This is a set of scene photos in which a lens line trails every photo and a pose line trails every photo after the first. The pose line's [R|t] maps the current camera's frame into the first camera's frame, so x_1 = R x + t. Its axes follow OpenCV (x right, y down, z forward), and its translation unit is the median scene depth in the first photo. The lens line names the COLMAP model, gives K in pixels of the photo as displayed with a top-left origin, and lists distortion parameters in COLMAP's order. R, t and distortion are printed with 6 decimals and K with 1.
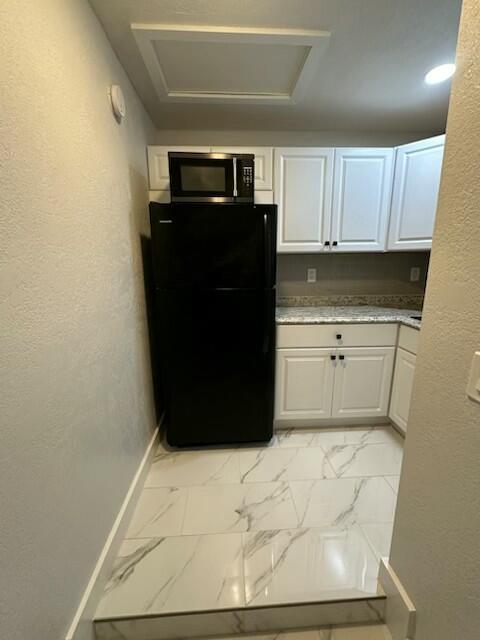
lens RADIAL K [[271.5, 0, 240.4], [0, 271.5, 322.4], [0, 0, 1]] dist [0.000517, 0.000294]
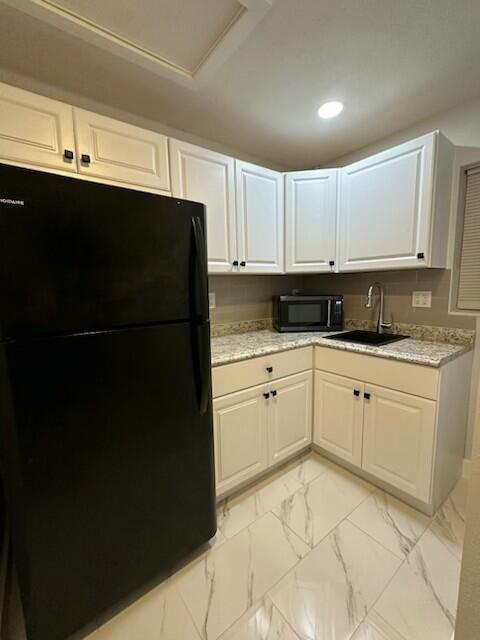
lens RADIAL K [[271.5, 0, 240.4], [0, 271.5, 322.4], [0, 0, 1]] dist [0.000517, 0.000294]
pose [[0.832596, -0.084782, 0.547354, -0.164528], [0.137266, 0.988972, -0.055613, -0.057804], [-0.536602, 0.121437, 0.835051, 0.306722]]
